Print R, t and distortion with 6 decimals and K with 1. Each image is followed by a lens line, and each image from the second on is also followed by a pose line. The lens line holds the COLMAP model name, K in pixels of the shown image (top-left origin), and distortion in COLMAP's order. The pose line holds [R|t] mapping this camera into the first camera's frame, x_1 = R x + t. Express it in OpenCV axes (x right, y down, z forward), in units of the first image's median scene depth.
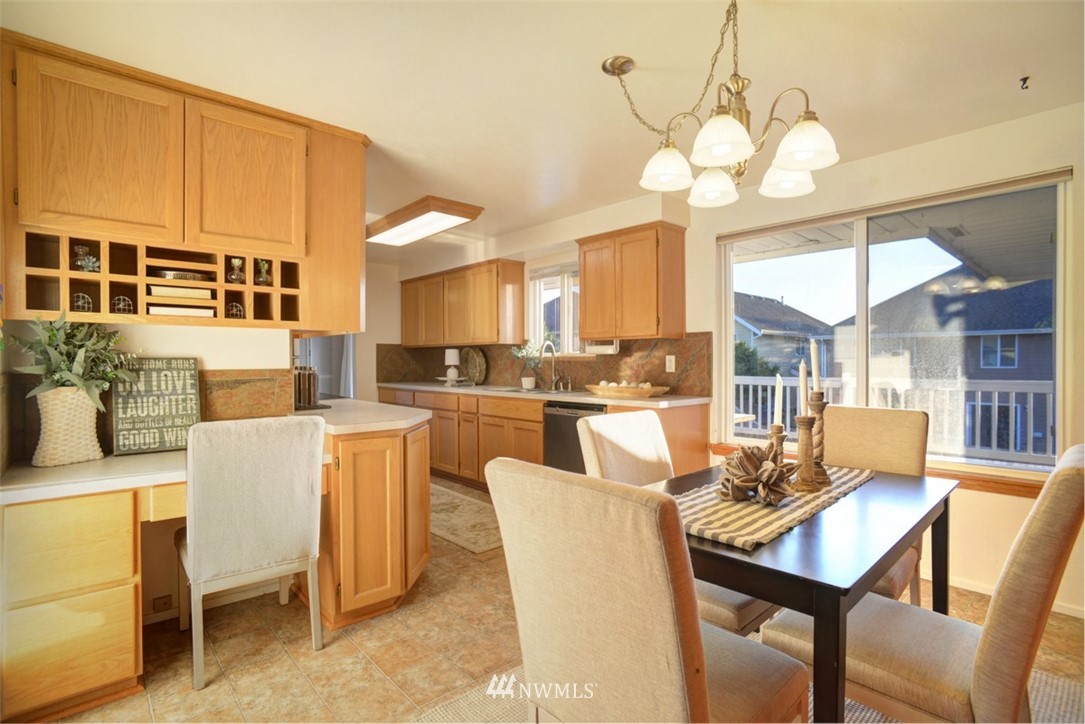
lens RADIAL K [[518.4, 0, 542.9], [0, 518.4, 362.1], [0, 0, 1]] dist [-0.023256, 0.000460]
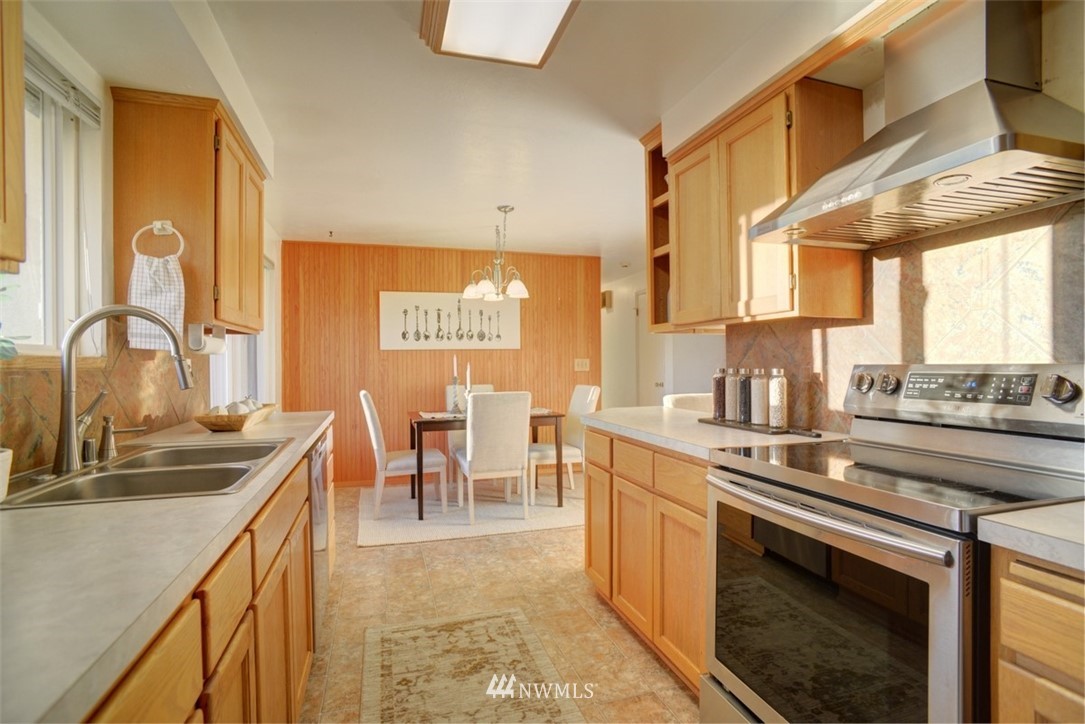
lens RADIAL K [[518.4, 0, 539.6], [0, 518.4, 363.2], [0, 0, 1]] dist [-0.023256, 0.000460]
pose [[-0.900549, 0.008453, 0.434672, -0.483428], [0.012097, 0.999911, 0.005616, -0.005756], [-0.434586, 0.010315, -0.900571, 1.634326]]
